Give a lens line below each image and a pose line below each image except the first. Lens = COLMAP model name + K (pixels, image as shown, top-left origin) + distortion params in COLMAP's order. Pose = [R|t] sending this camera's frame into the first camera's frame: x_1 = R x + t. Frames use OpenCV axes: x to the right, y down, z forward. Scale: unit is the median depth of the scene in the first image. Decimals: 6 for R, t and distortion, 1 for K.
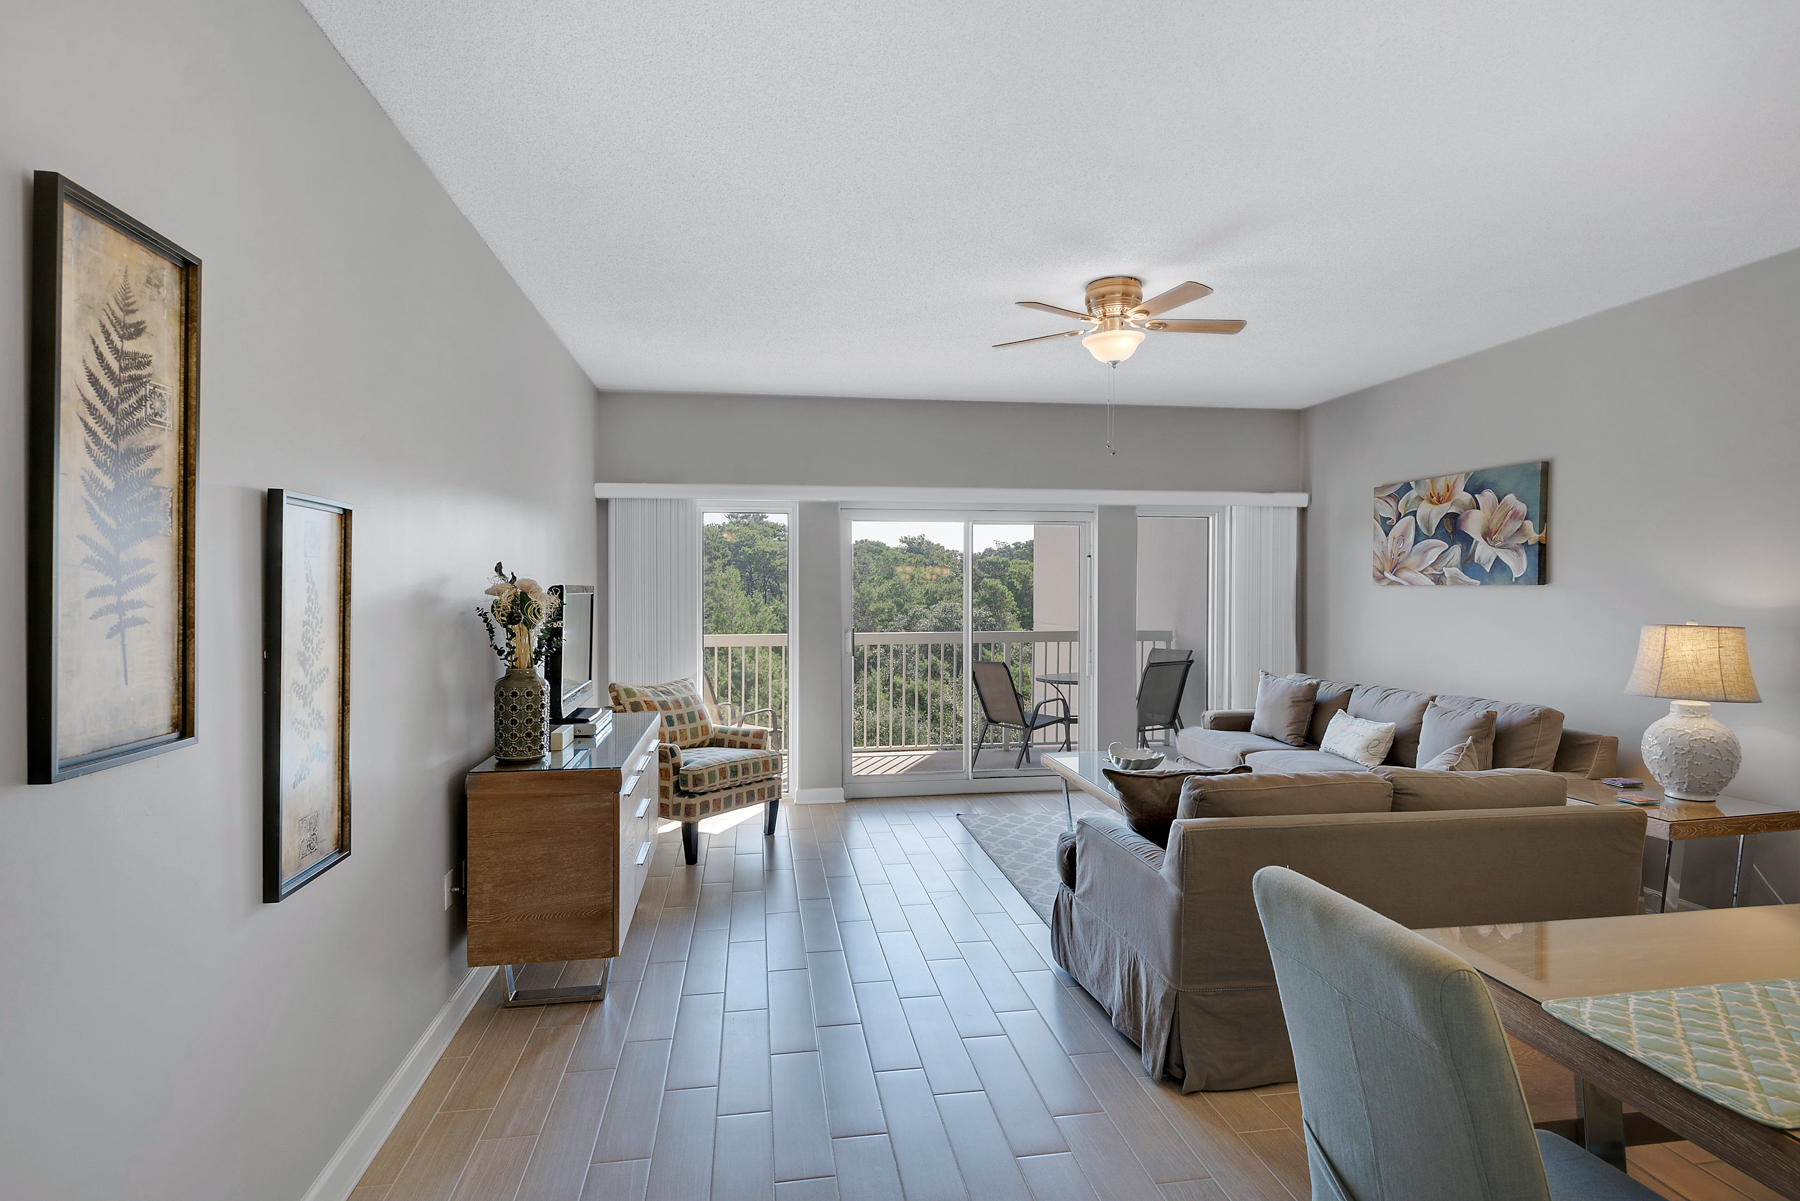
lens RADIAL K [[898.4, 0, 900.1], [0, 898.4, 623.2], [0, 0, 1]] dist [0.019709, -0.013615]
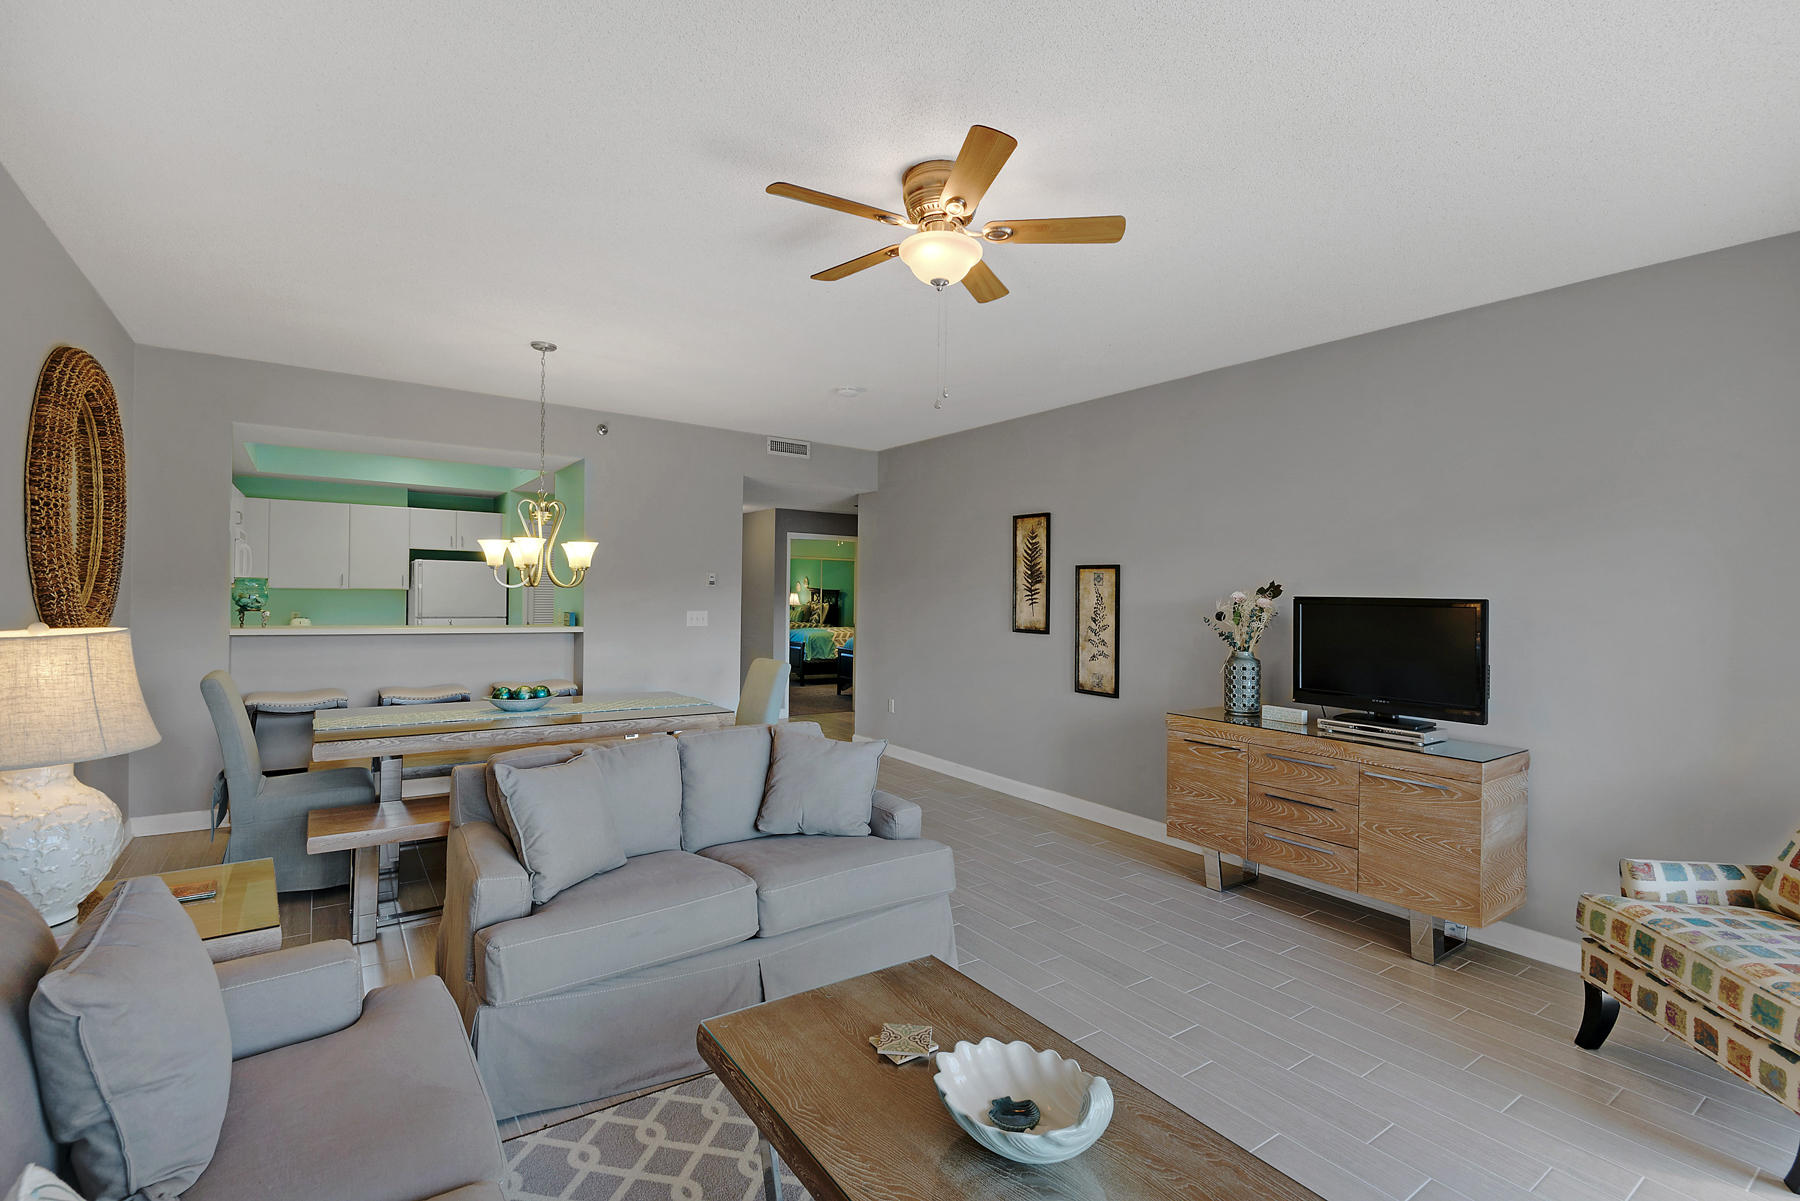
lens RADIAL K [[826.9, 0, 901.4], [0, 826.9, 573.9], [0, 0, 1]] dist [0.040385, -0.027889]
pose [[-0.890032, -0.025354, -0.455192, 0.464508], [-0.034851, 0.999315, 0.012482, -0.049190], [0.454564, 0.026973, -0.890306, 1.259827]]
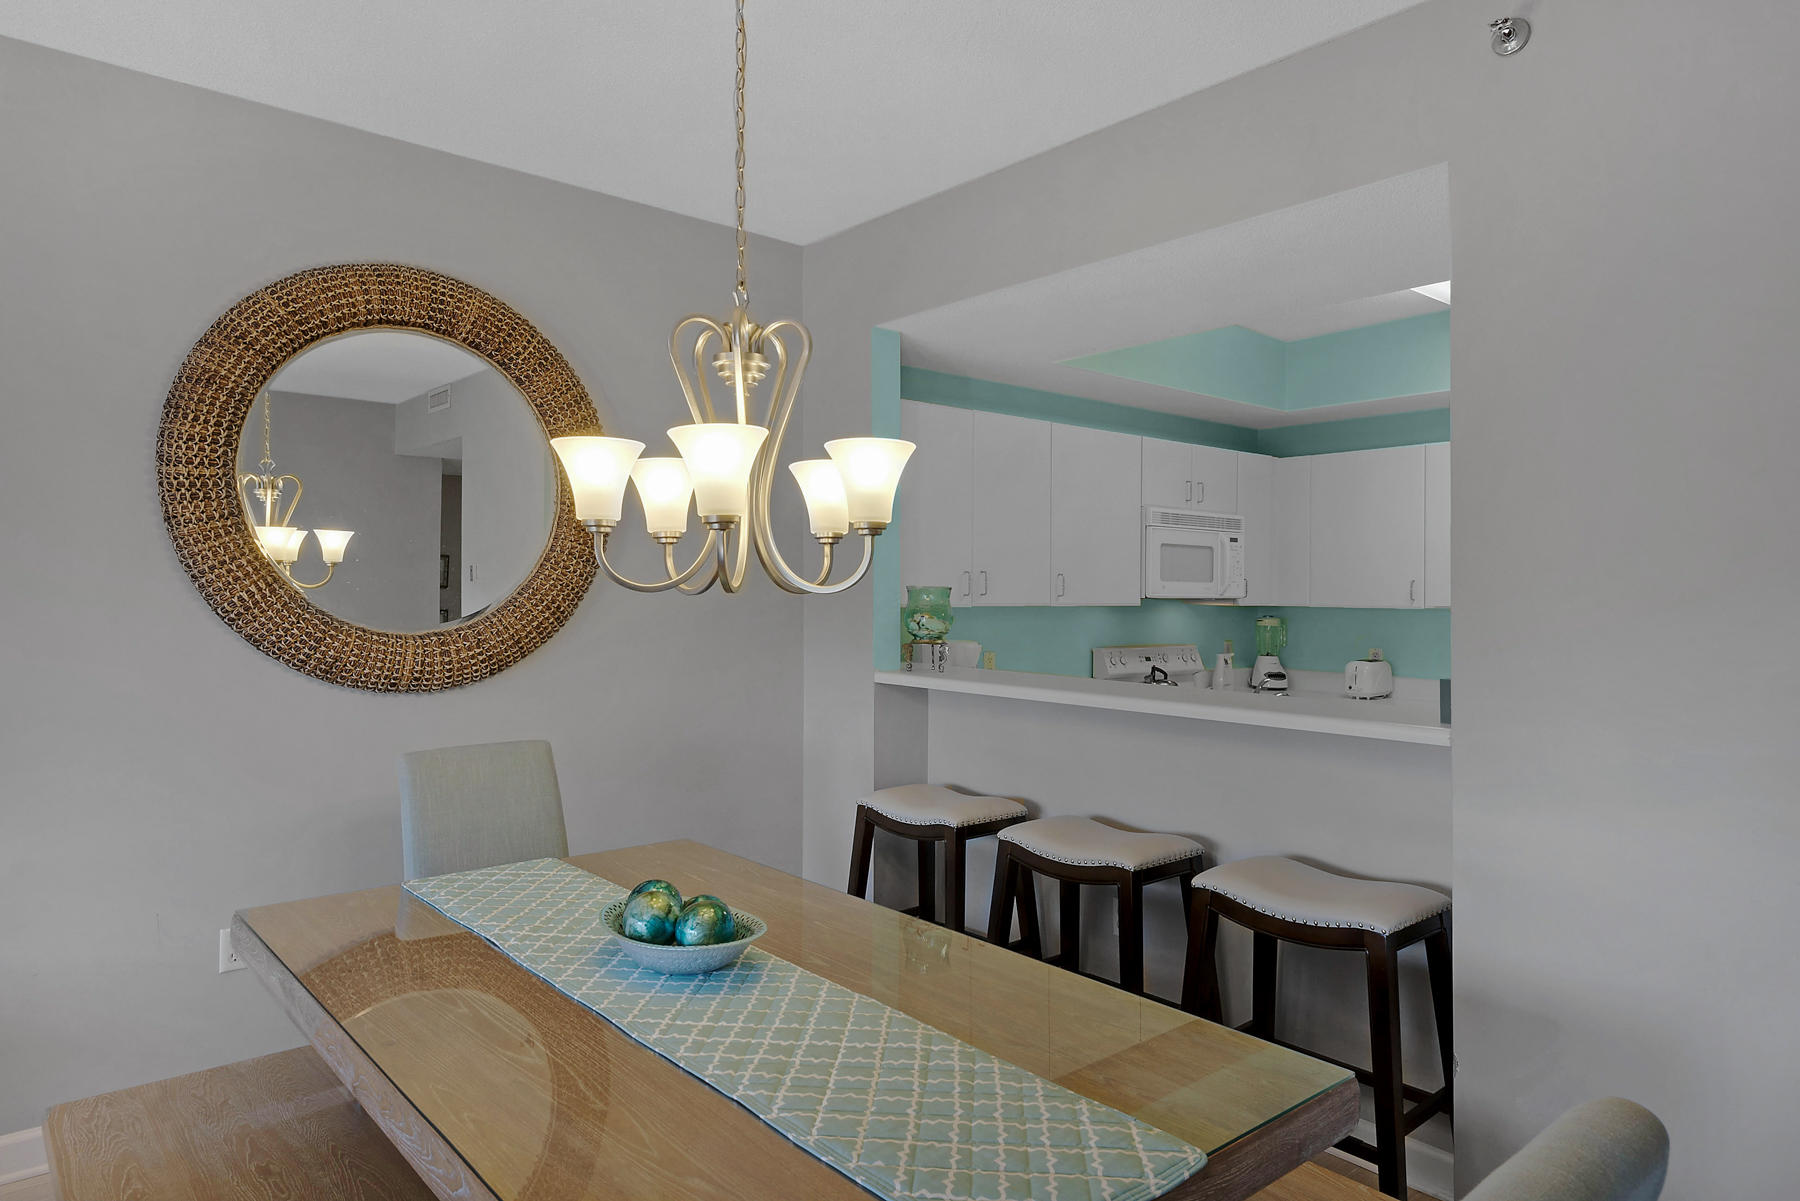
lens RADIAL K [[1090.7, 0, 900.0], [0, 1090.7, 600.5], [0, 0, 1]] dist [-0.000965, -0.000234]
pose [[-0.534163, -0.011058, 0.845309, 0.043369], [0.023565, 0.999331, 0.027964, -0.013439], [-0.845053, 0.034857, -0.533545, 0.427355]]
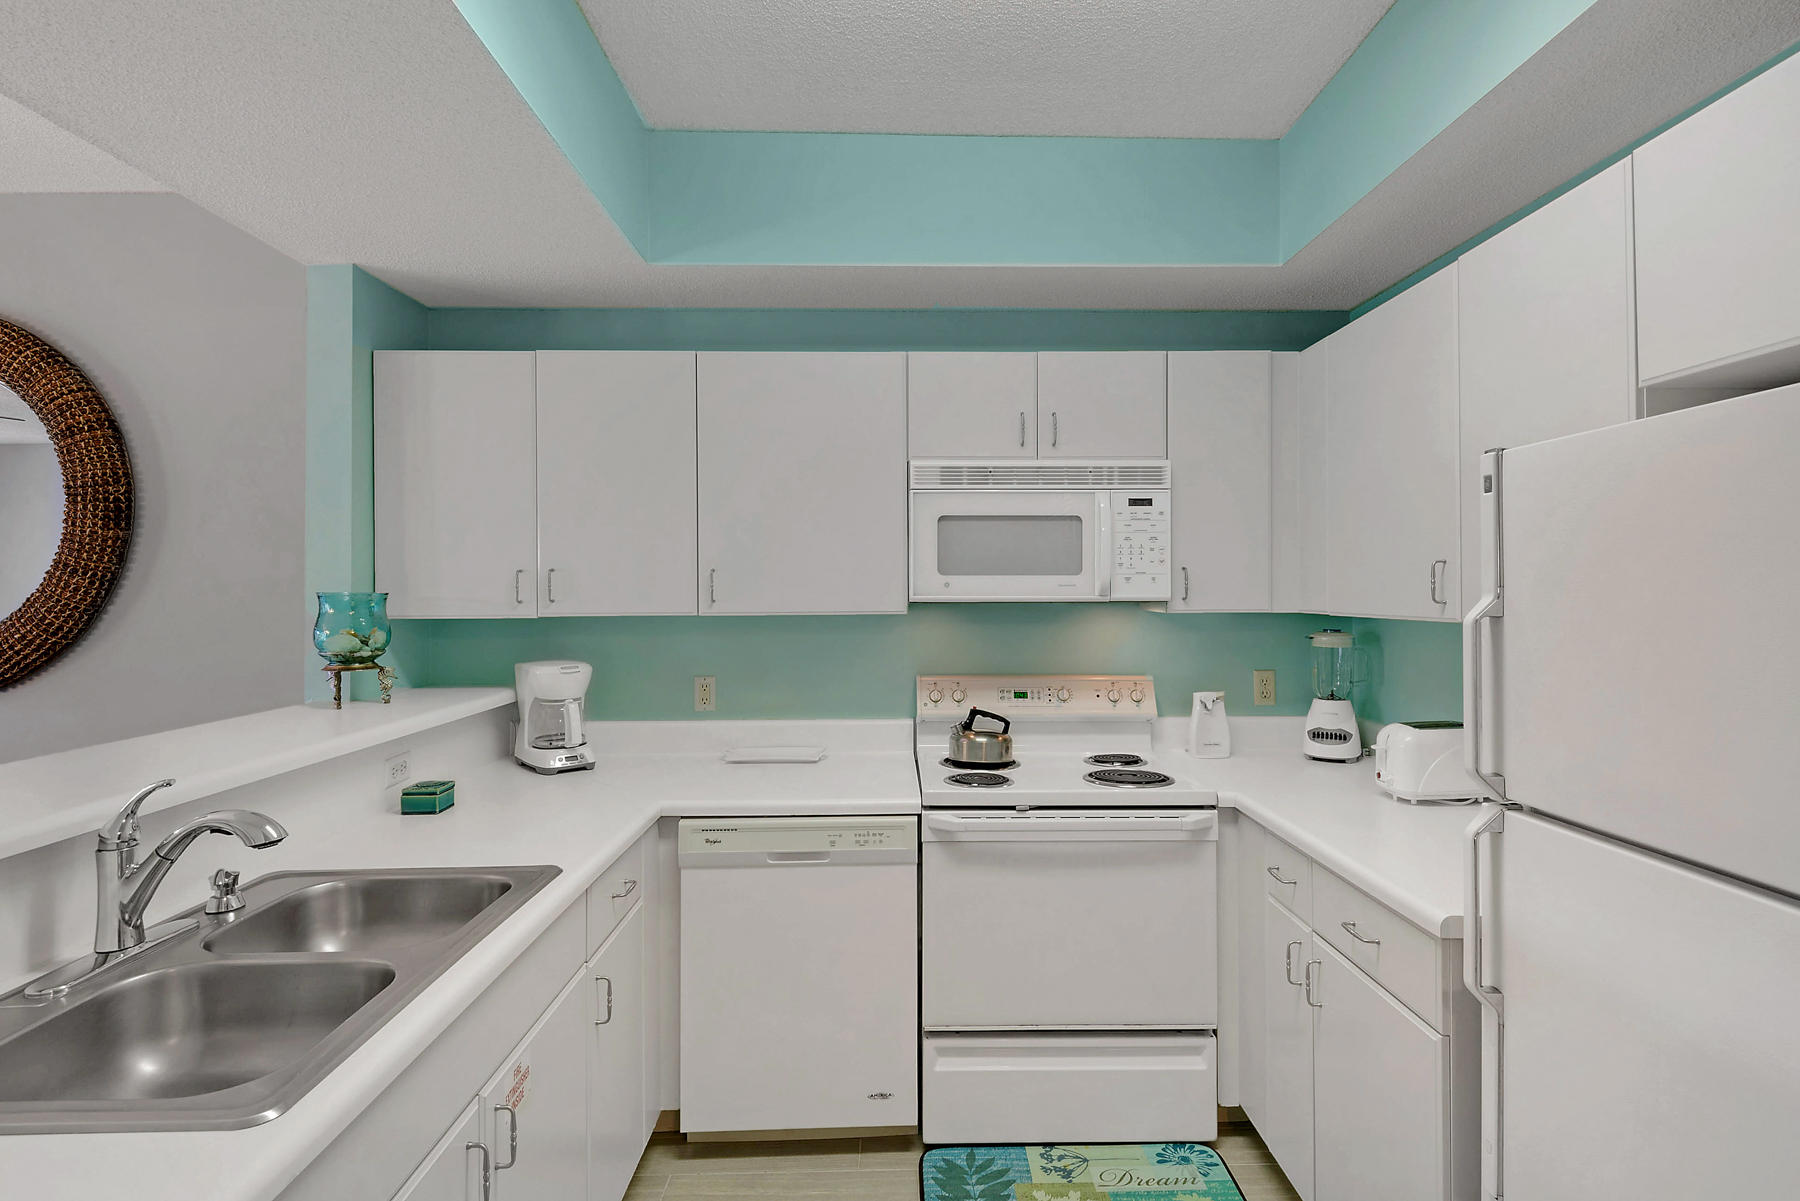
lens RADIAL K [[1045.5, 0, 900.0], [0, 1045.5, 600.5], [0, 0, 1]] dist [-0.000909, 0.000242]
pose [[0.121504, -0.006341, 0.992571, 0.155862], [0.043444, 0.999055, 0.001065, 0.016235], [-0.991640, 0.042992, 0.121665, -0.381787]]
